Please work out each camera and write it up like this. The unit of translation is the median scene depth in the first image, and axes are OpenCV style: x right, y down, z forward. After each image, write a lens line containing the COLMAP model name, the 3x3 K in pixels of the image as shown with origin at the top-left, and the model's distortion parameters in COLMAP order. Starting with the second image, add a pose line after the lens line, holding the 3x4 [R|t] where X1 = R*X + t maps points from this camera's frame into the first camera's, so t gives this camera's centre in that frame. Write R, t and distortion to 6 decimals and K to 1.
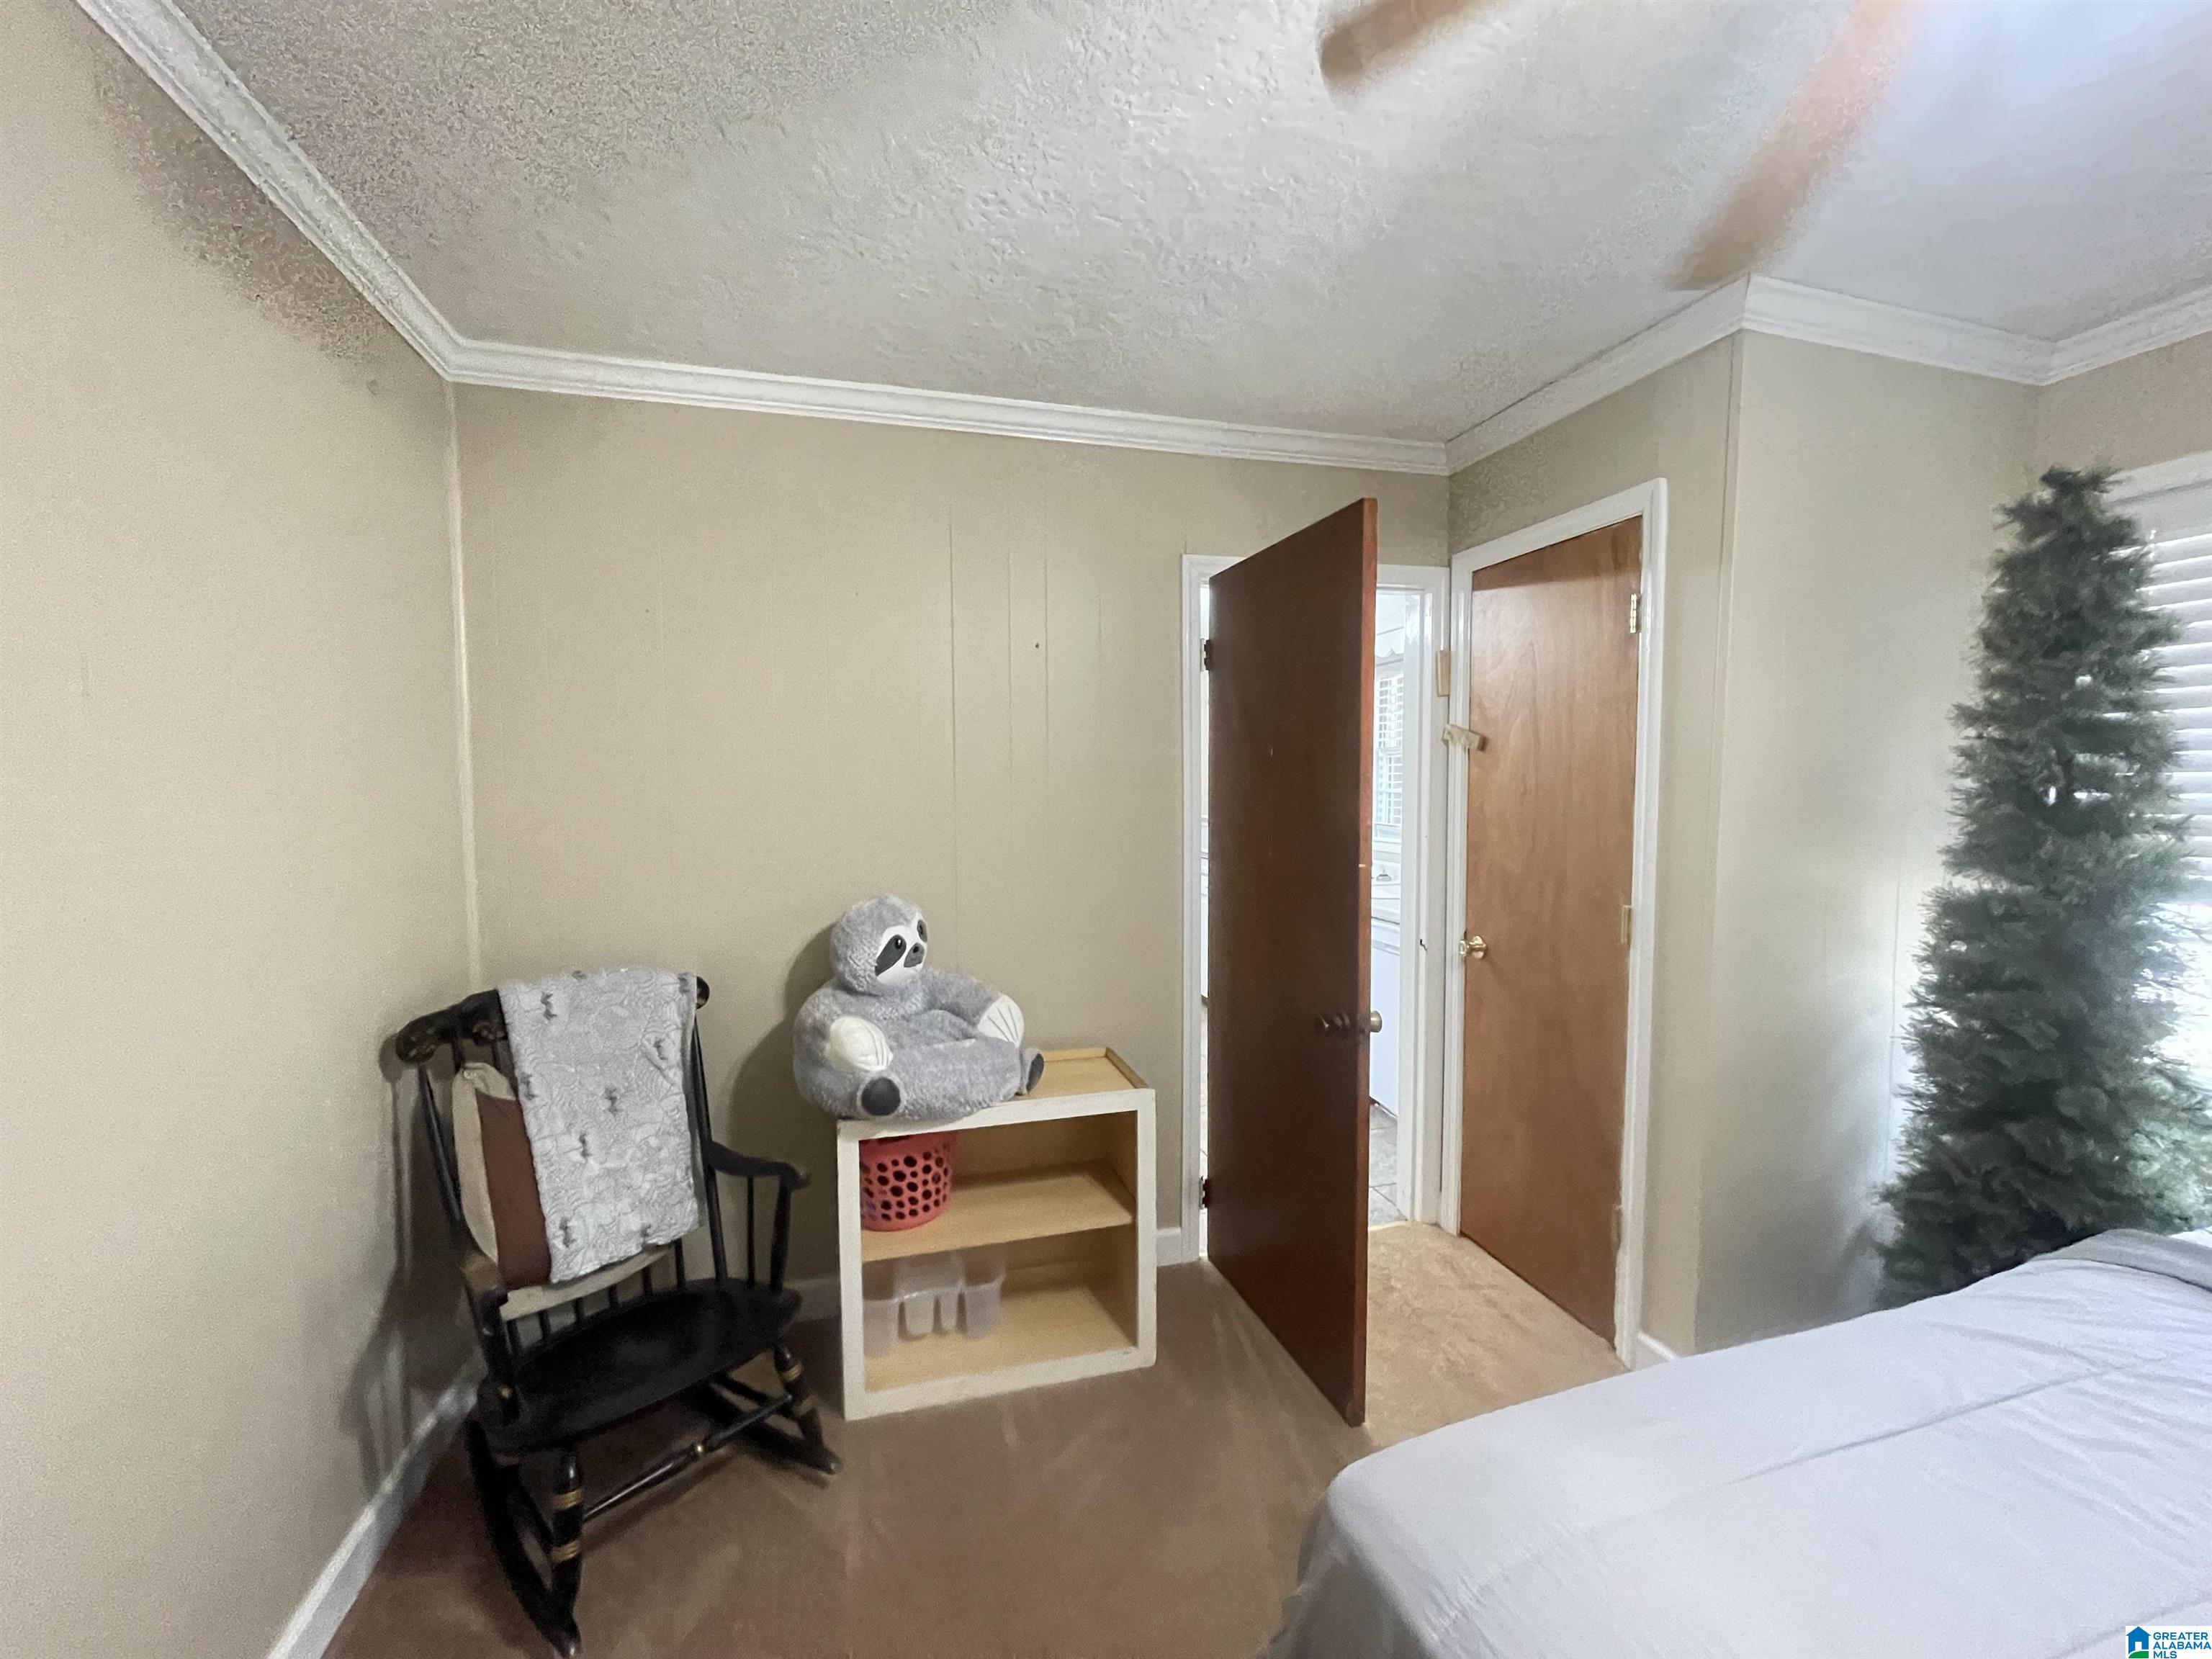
lens RADIAL K [[886.1, 0, 1095.3], [0, 886.1, 833.7], [0, 0, 1]] dist [-0.006329, 0.000816]
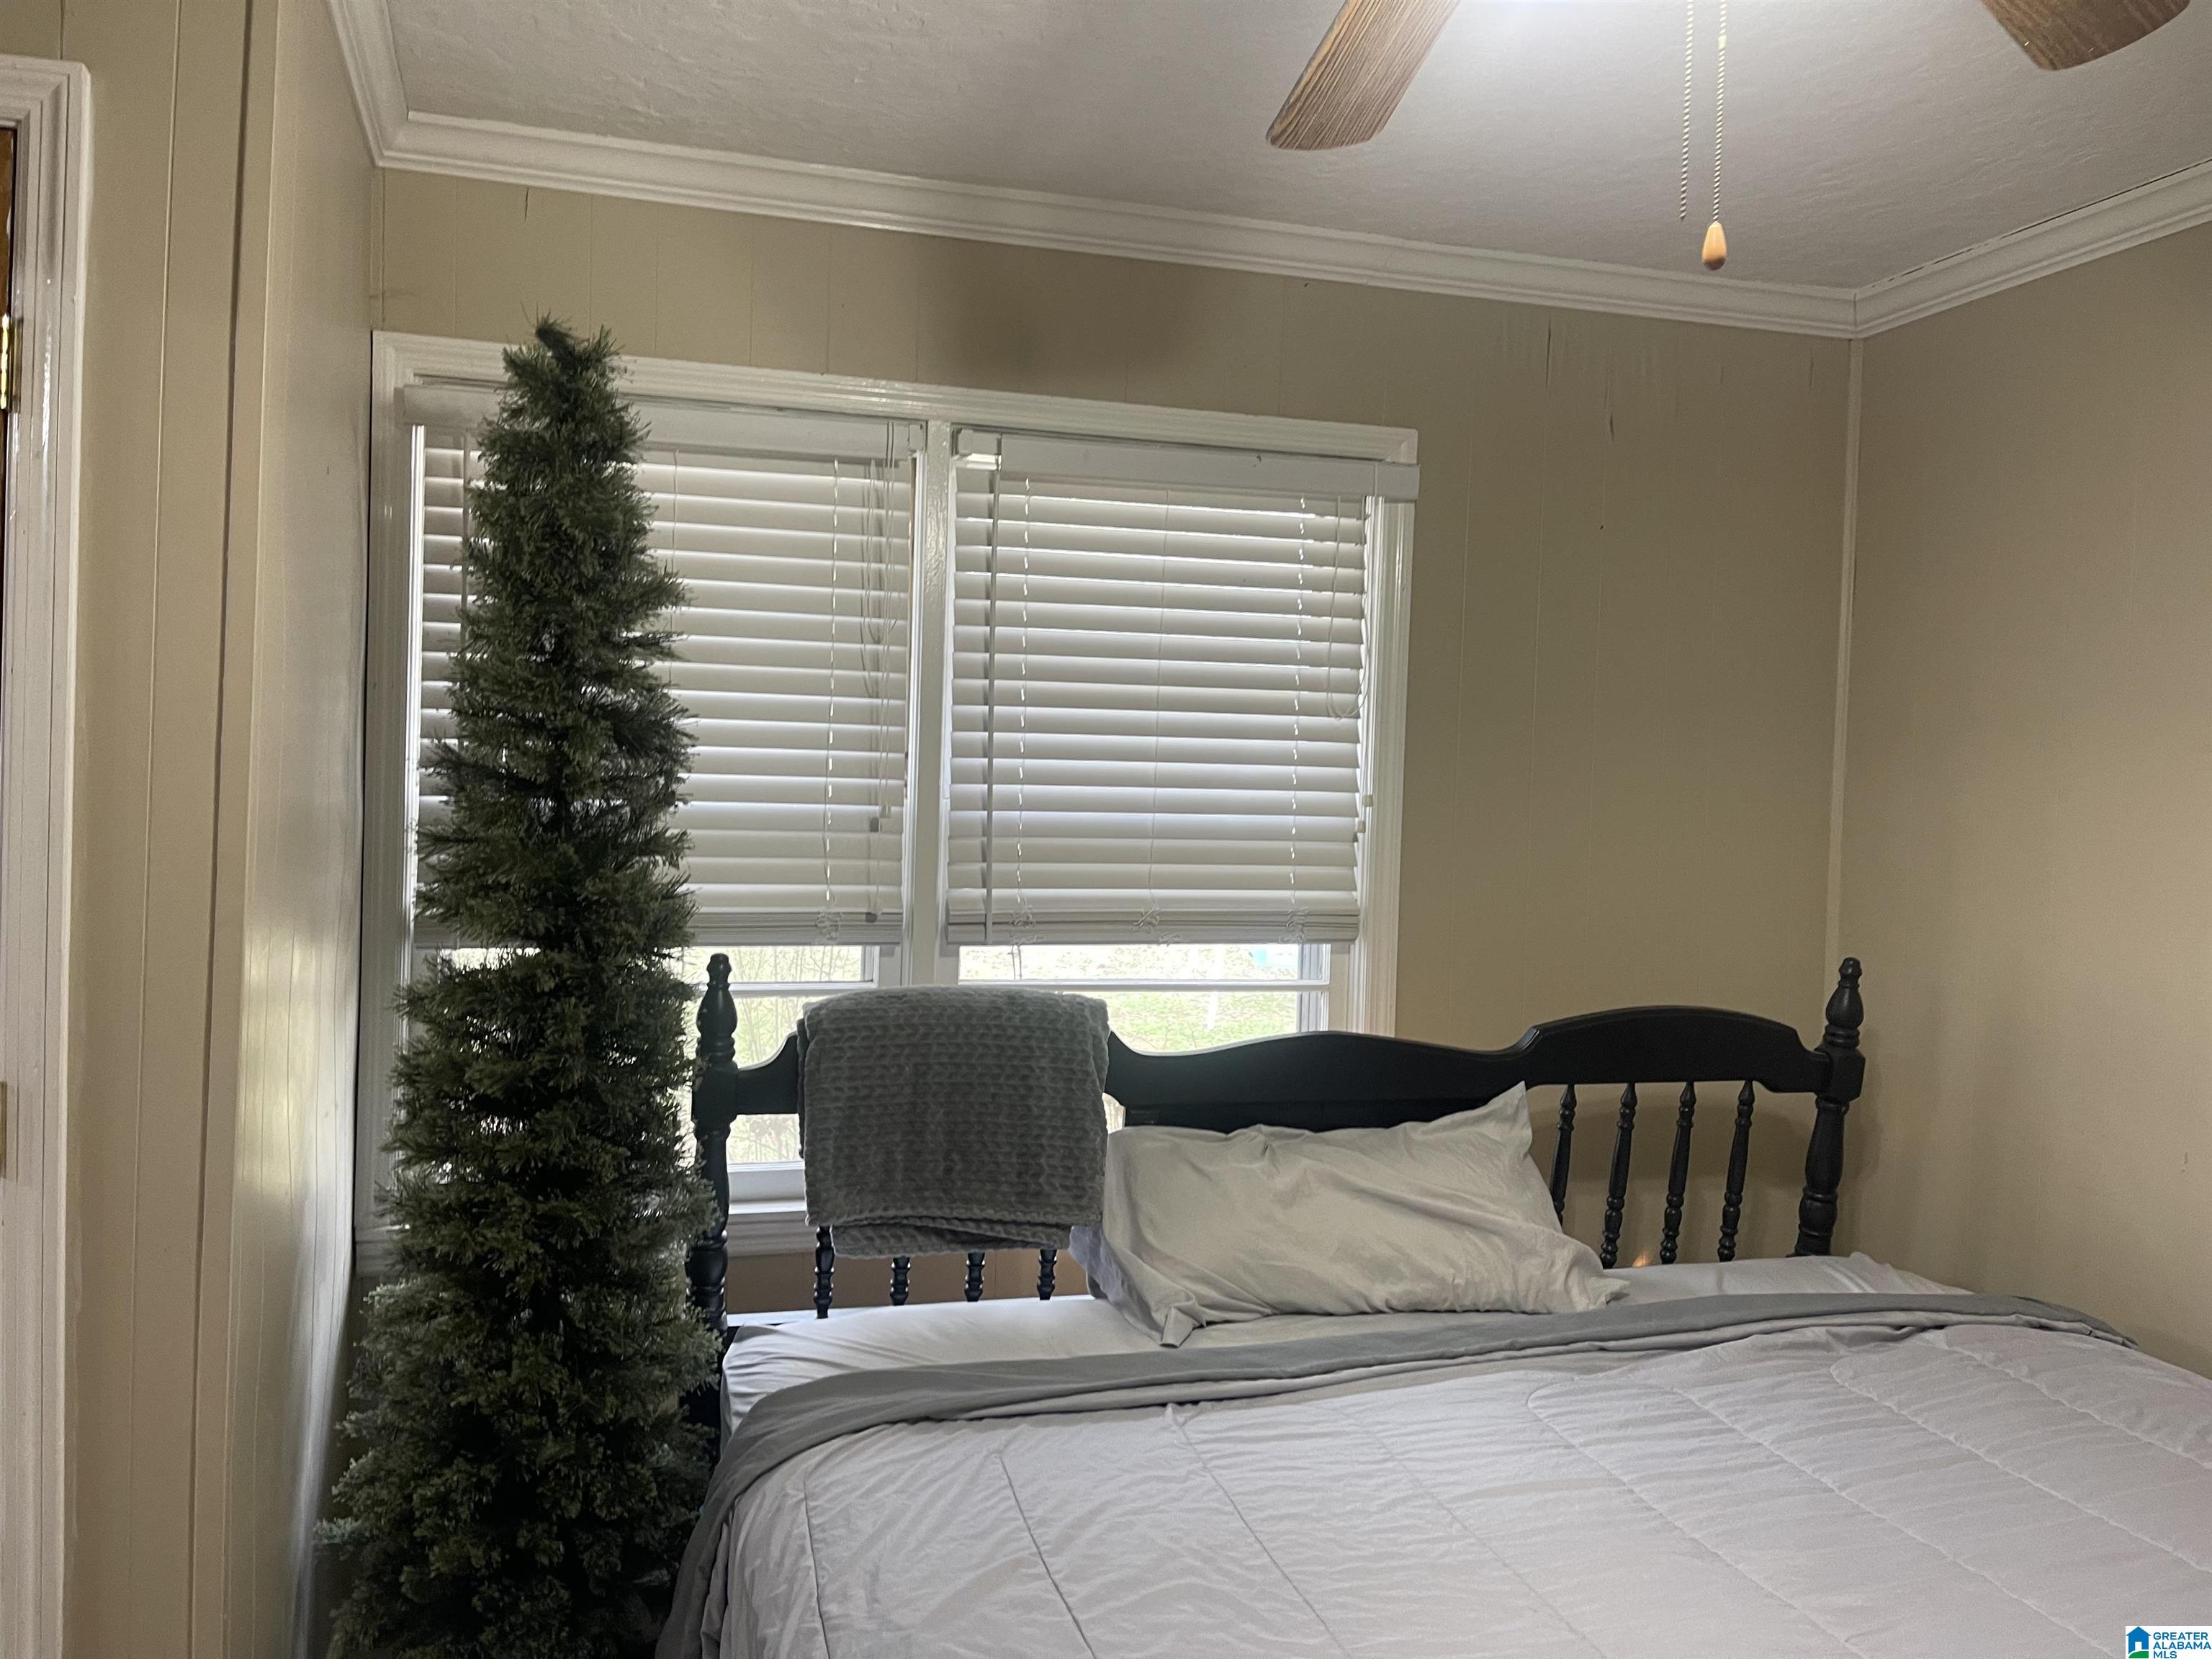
lens RADIAL K [[1678.1, 0, 1115.1], [0, 1678.1, 824.6], [0, 0, 1]] dist [0.078296, -0.111512]
pose [[-0.002826, -0.017532, 0.999842, -0.190030], [0.027743, 0.999460, 0.017604, -0.035294], [-0.999611, 0.027788, -0.002338, 0.518137]]
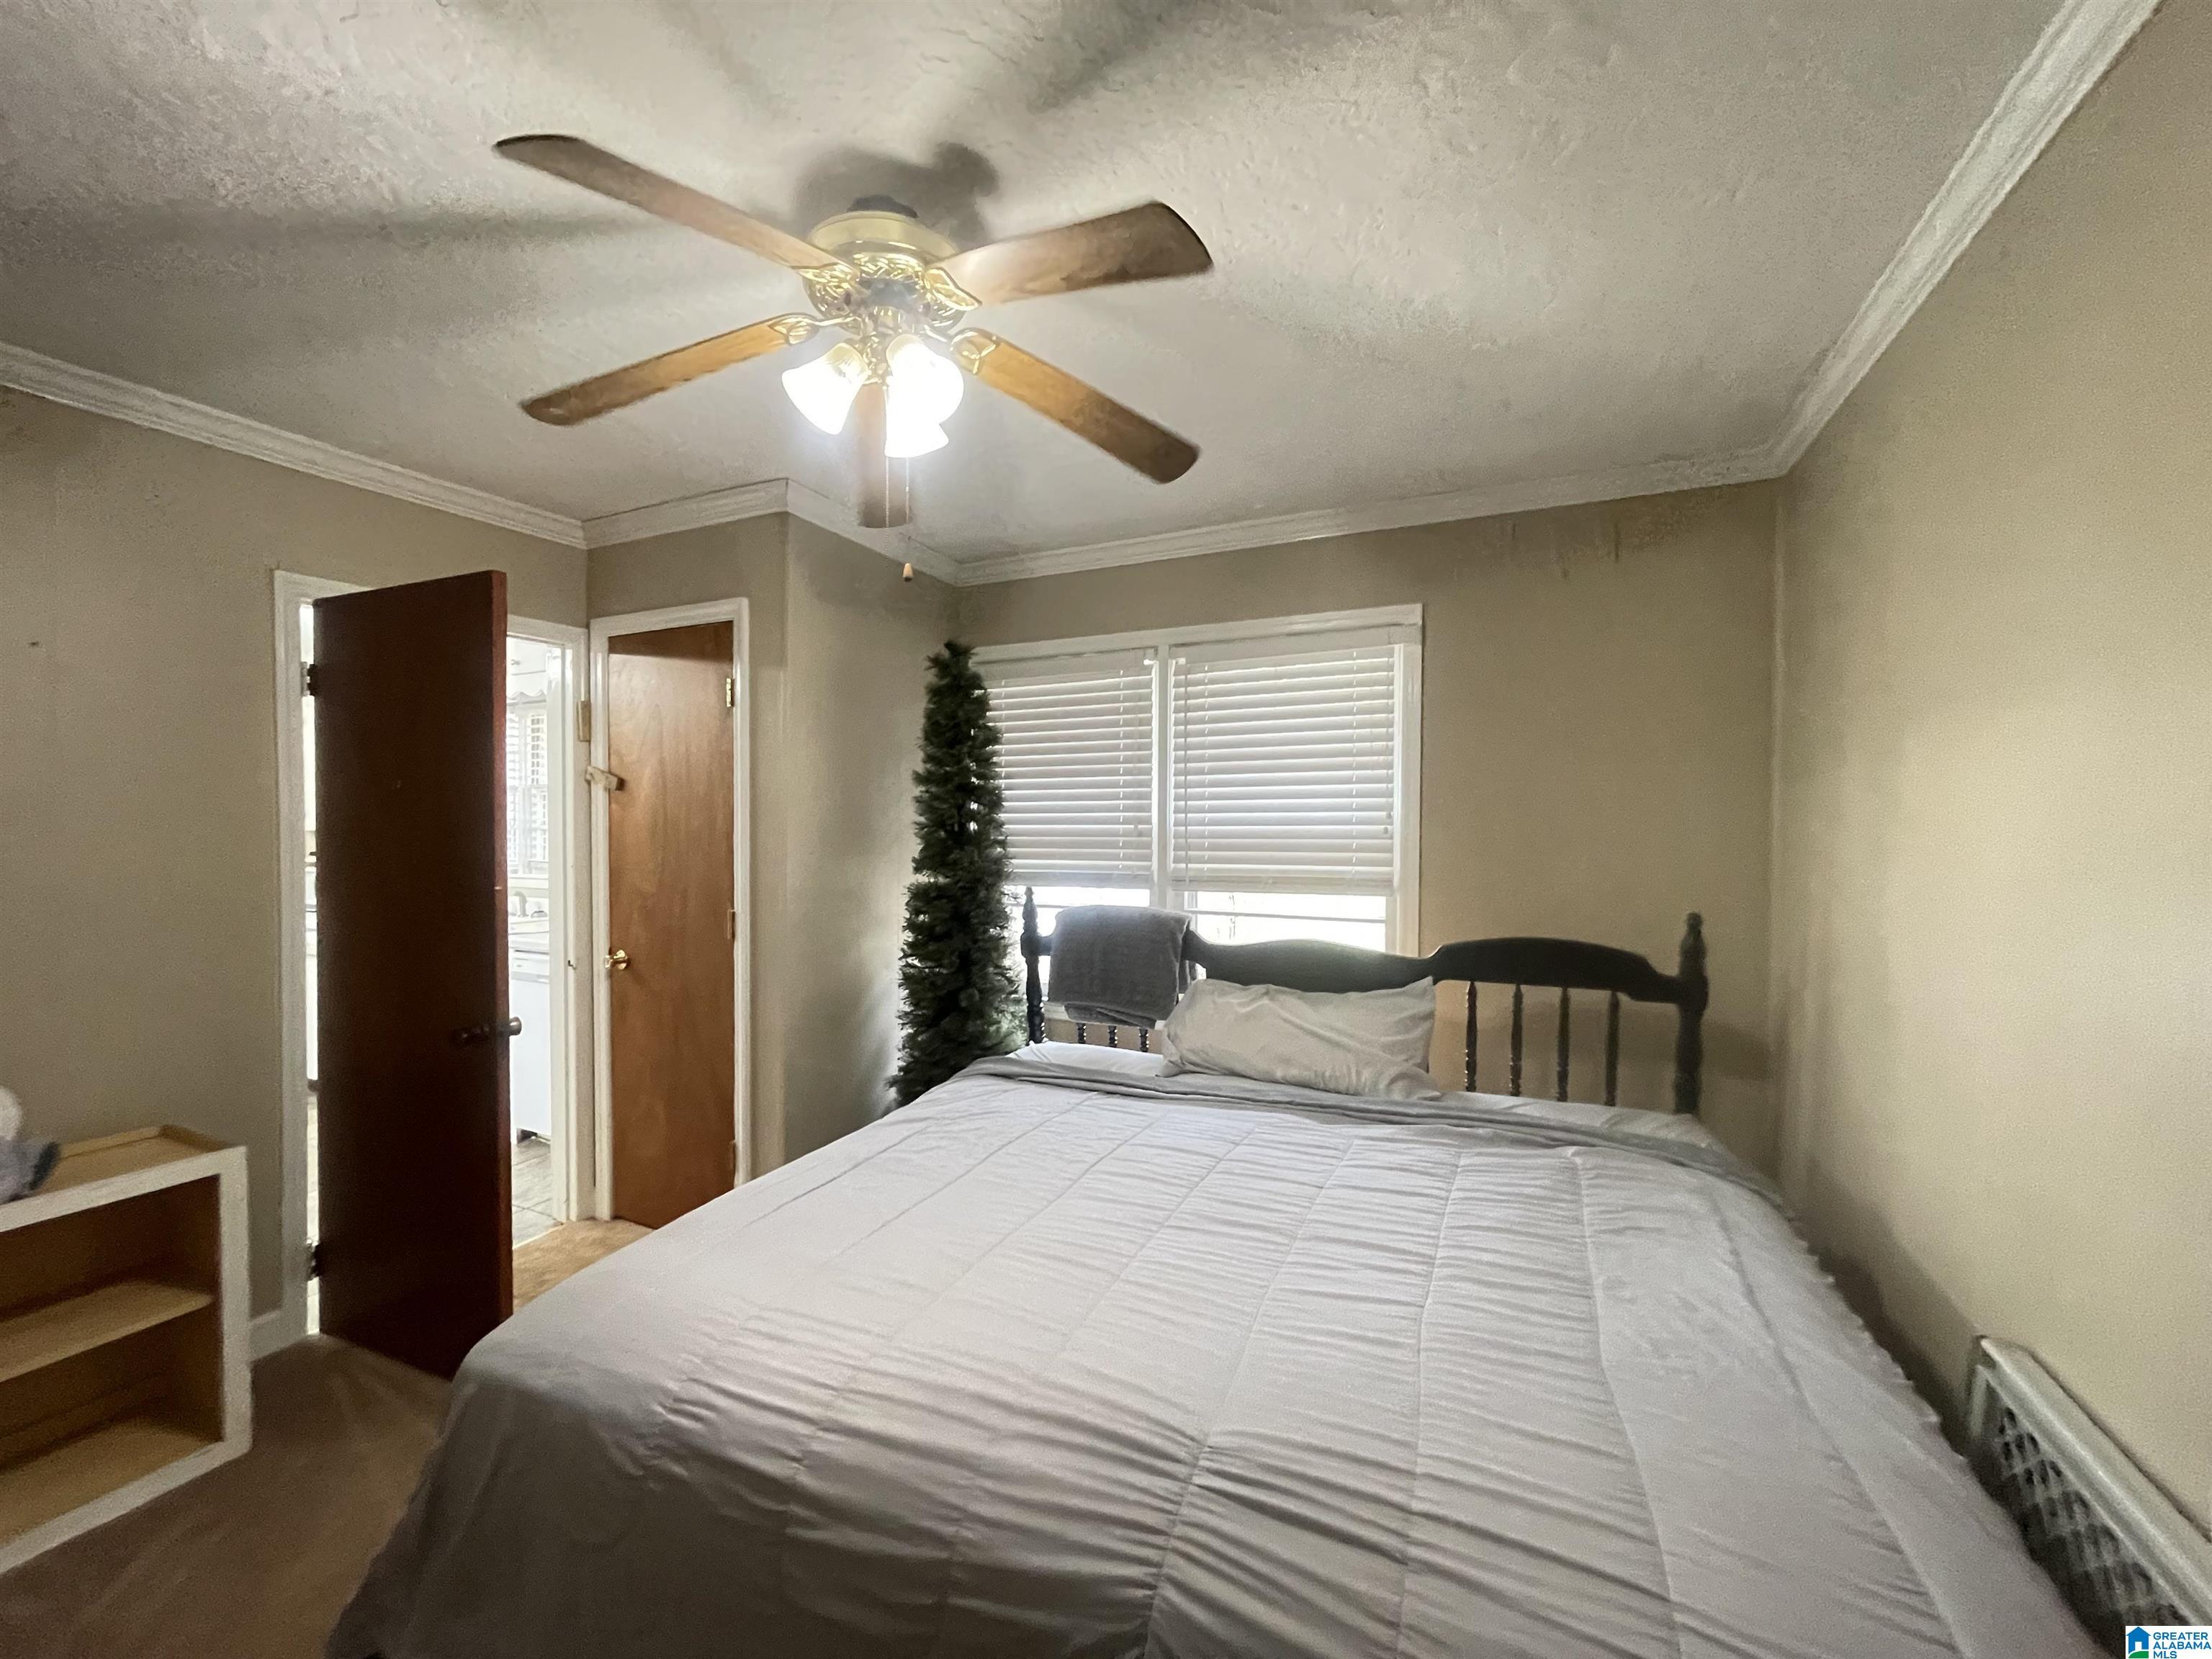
lens RADIAL K [[886.1, 0, 1095.3], [0, 886.1, 833.7], [0, 0, 1]] dist [-0.006329, 0.000816]
pose [[0.650067, -0.004178, 0.759866, -0.058175], [0.039495, 0.998819, -0.028295, 0.028529], [-0.758850, 0.048405, 0.649464, -0.306982]]
